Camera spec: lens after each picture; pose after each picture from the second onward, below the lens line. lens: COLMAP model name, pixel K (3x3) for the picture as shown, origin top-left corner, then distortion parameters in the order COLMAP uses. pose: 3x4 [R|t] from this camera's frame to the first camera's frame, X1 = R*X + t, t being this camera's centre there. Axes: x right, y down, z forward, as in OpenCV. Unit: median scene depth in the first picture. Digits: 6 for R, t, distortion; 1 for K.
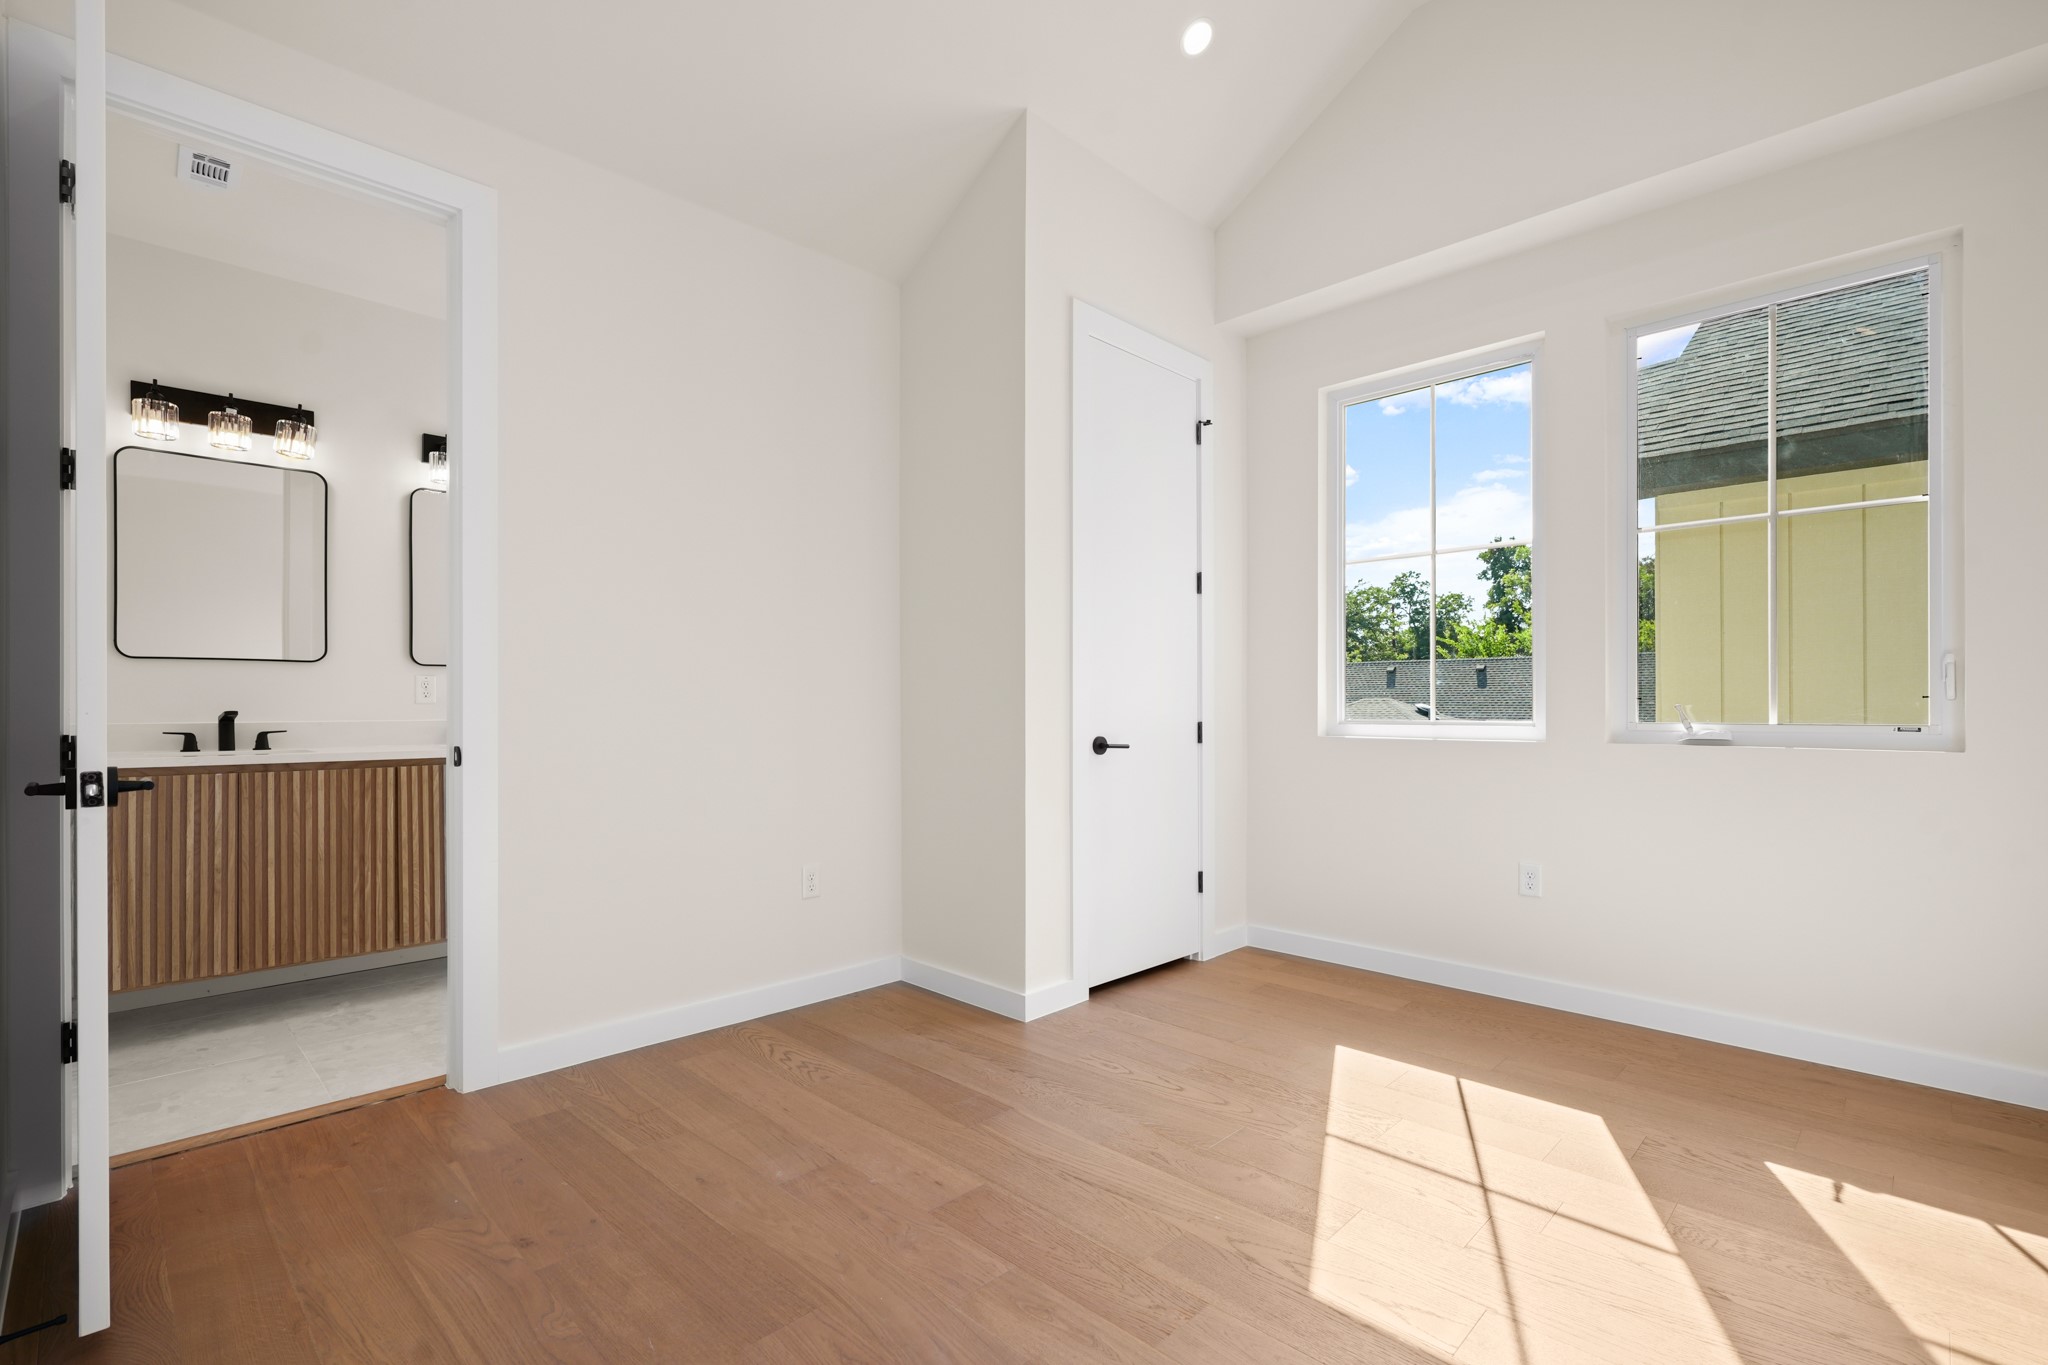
lens RADIAL K [[939.5, 0, 1026.0], [0, 939.5, 684.2], [0, 0, 1]] dist [-0.000216, -0.000105]
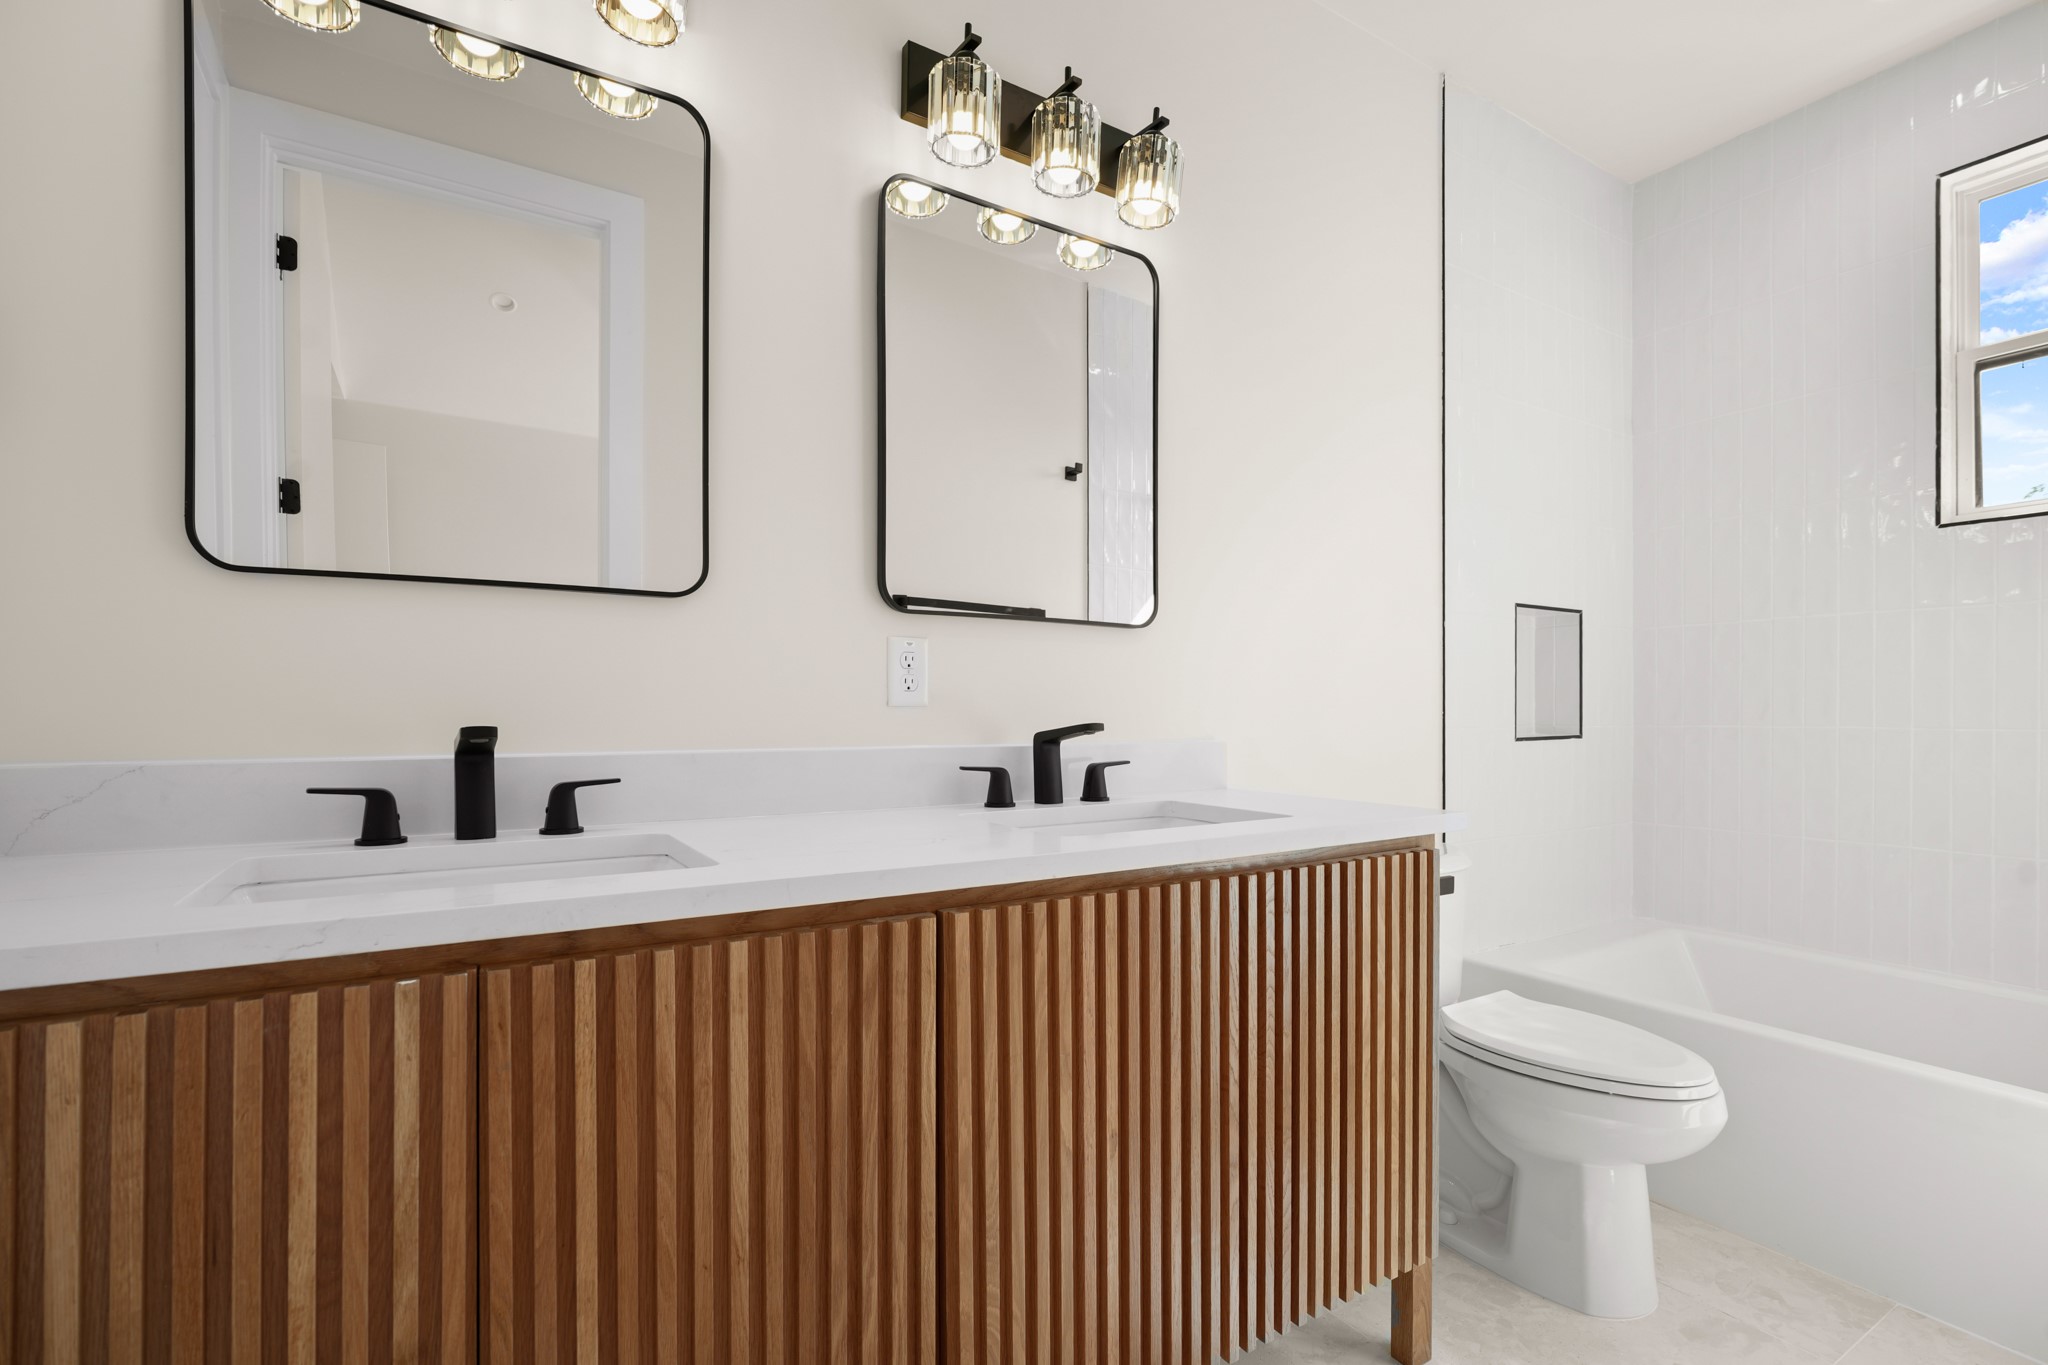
lens RADIAL K [[939.5, 0, 1023.4], [0, 939.5, 694.6], [0, 0, 1]] dist [-0.000216, -0.000105]
pose [[0.971327, 0.001392, -0.237742, -0.601036], [-0.000353, 0.999990, 0.004411, 0.016978], [0.237745, -0.004201, 0.971318, 0.747686]]
